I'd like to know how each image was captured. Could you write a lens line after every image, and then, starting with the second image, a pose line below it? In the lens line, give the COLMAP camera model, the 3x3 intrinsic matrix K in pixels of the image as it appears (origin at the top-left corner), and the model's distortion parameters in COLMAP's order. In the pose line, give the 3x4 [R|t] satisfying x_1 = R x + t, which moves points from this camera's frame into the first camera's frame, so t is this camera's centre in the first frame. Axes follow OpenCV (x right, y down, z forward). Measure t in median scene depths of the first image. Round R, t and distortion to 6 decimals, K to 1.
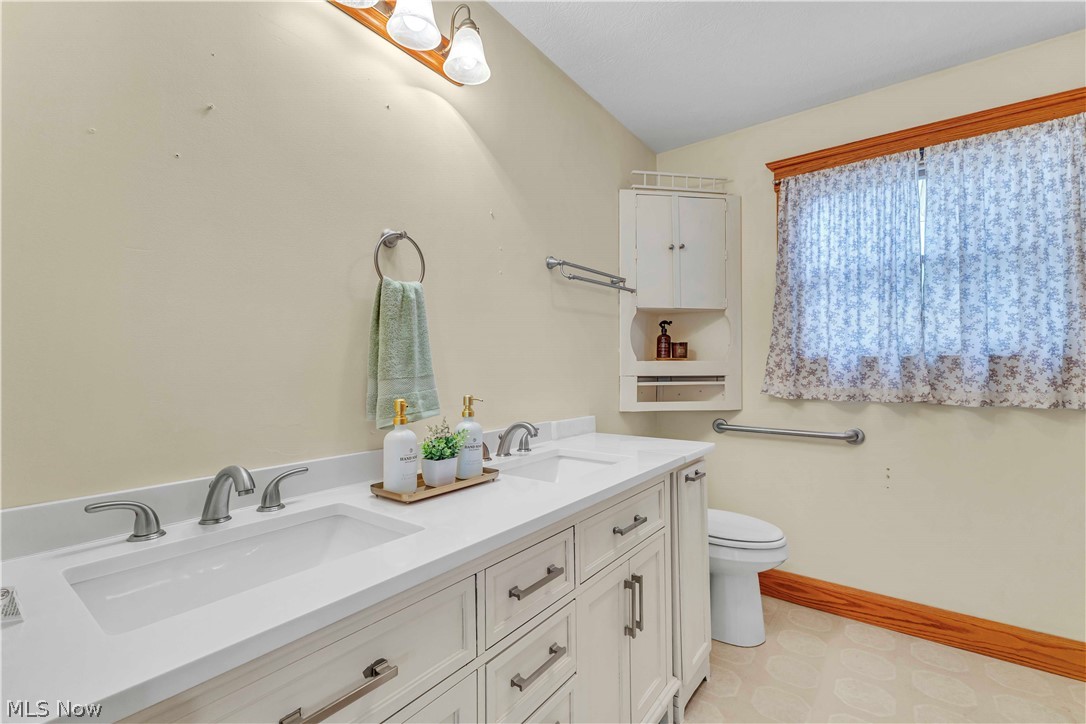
lens RADIAL K [[468.4, 0, 548.3], [0, 468.4, 362.7], [0, 0, 1]] dist [0.011934, -0.003830]
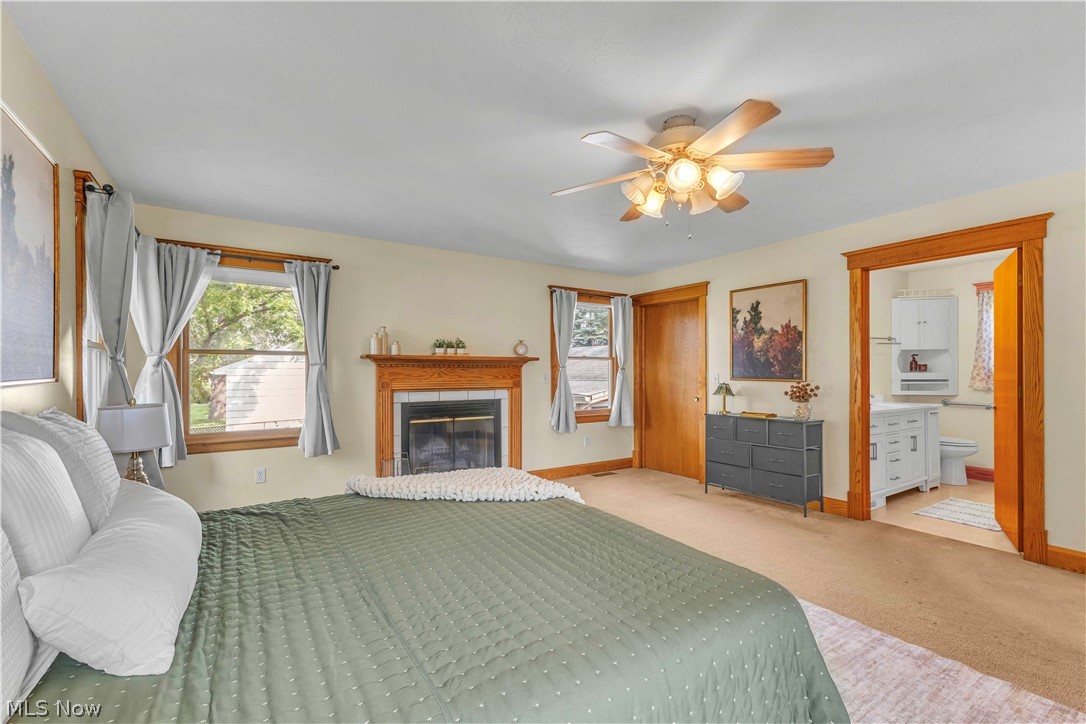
lens RADIAL K [[468.4, 0, 535.7], [0, 468.4, 368.0], [0, 0, 1]] dist [0.011934, -0.003830]
pose [[0.931716, -0.002926, -0.363177, -0.632351], [0.006004, 0.999955, 0.007346, -0.054319], [0.363139, -0.009025, 0.931691, -1.786601]]
